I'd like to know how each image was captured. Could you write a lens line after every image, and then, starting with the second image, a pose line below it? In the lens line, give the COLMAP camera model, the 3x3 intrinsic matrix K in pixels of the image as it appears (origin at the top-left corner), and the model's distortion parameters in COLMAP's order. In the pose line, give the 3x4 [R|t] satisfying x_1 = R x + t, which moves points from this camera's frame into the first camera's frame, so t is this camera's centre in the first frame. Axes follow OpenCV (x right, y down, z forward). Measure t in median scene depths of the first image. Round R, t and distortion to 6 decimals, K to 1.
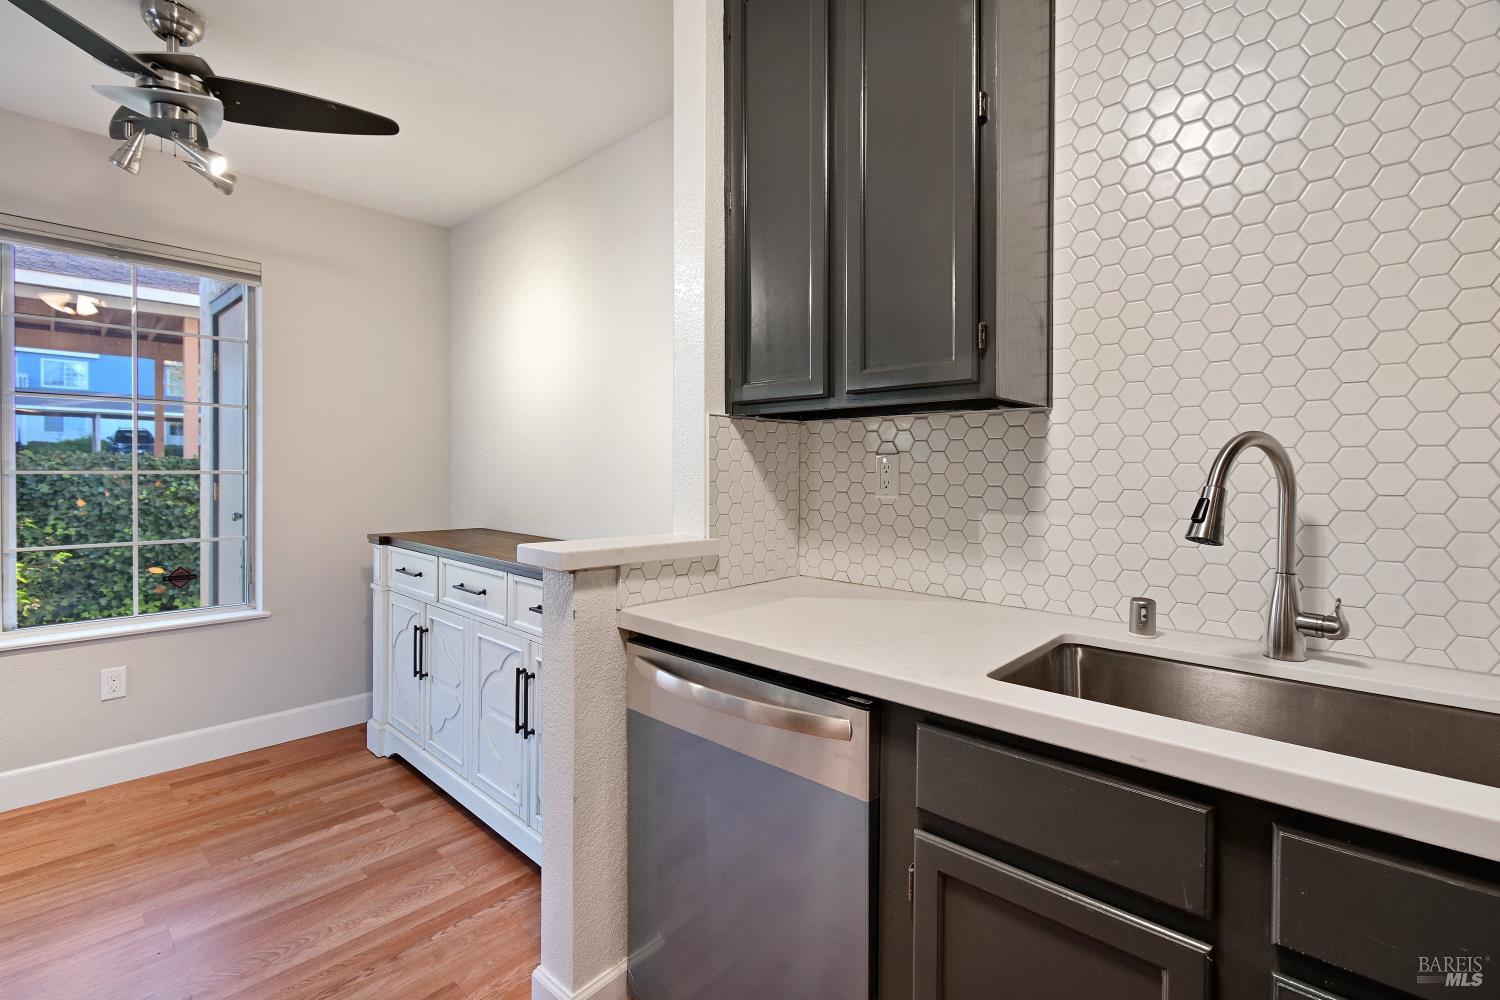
lens RADIAL K [[674.2, 0, 751.9], [0, 674.2, 477.4], [0, 0, 1]] dist [-0.000471, -0.000215]
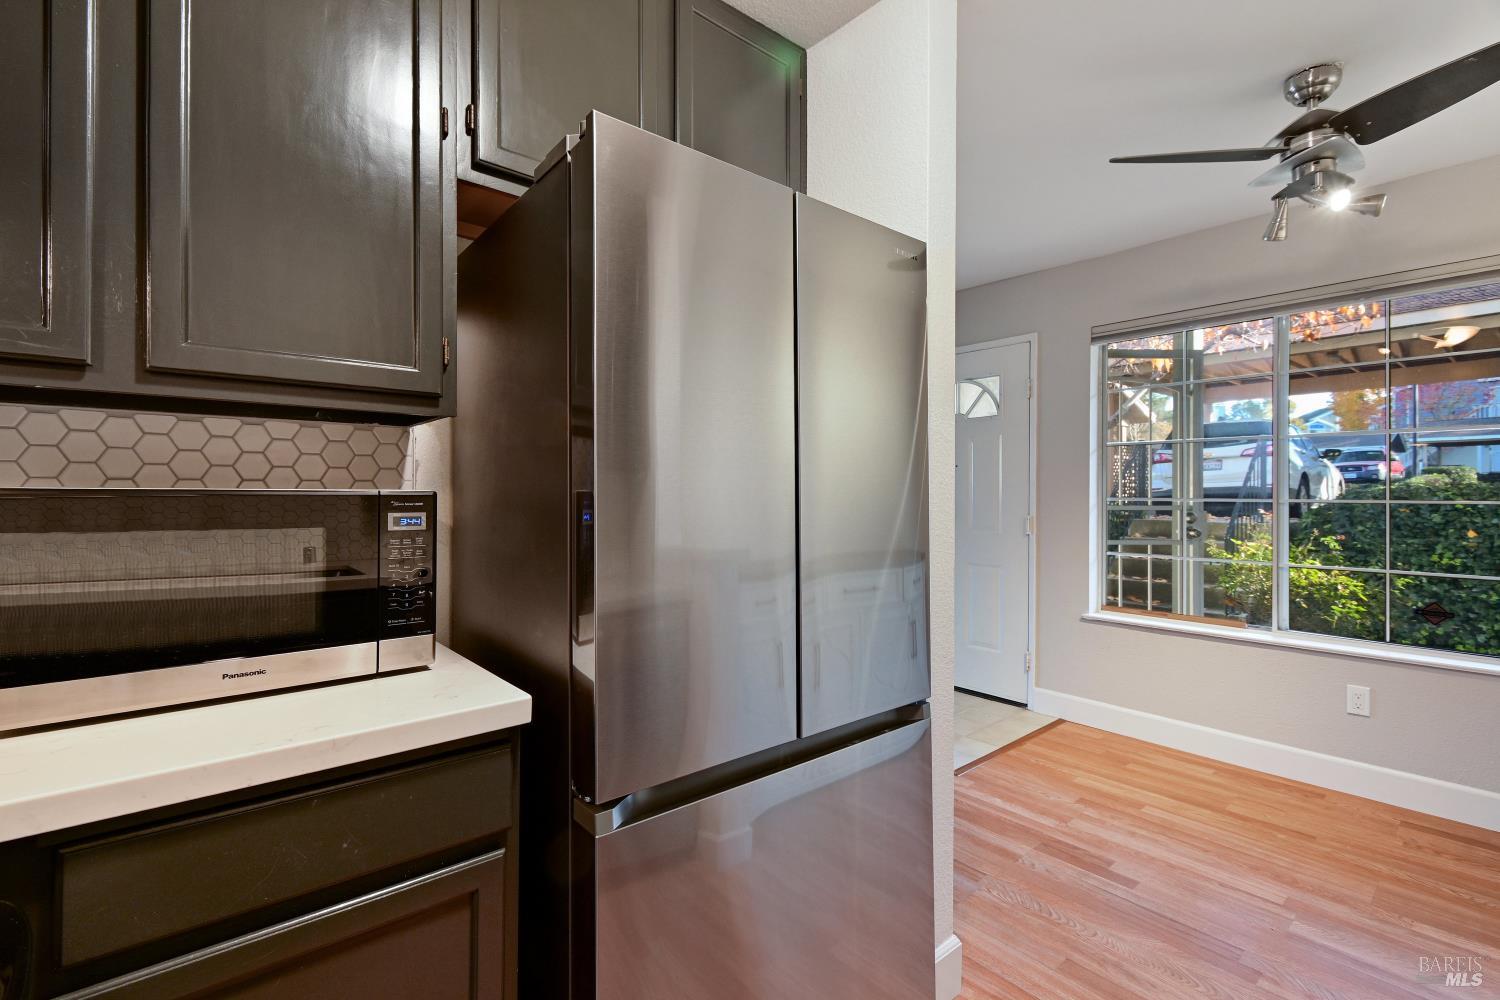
lens RADIAL K [[674.2, 0, 750.3], [0, 674.2, 496.1], [0, 0, 1]] dist [-0.000471, -0.000215]
pose [[-0.111179, -0.003332, -0.993795, 0.212131], [-0.013794, 0.999903, -0.001810, -0.001875], [0.993705, 0.013507, -0.111214, 0.157375]]
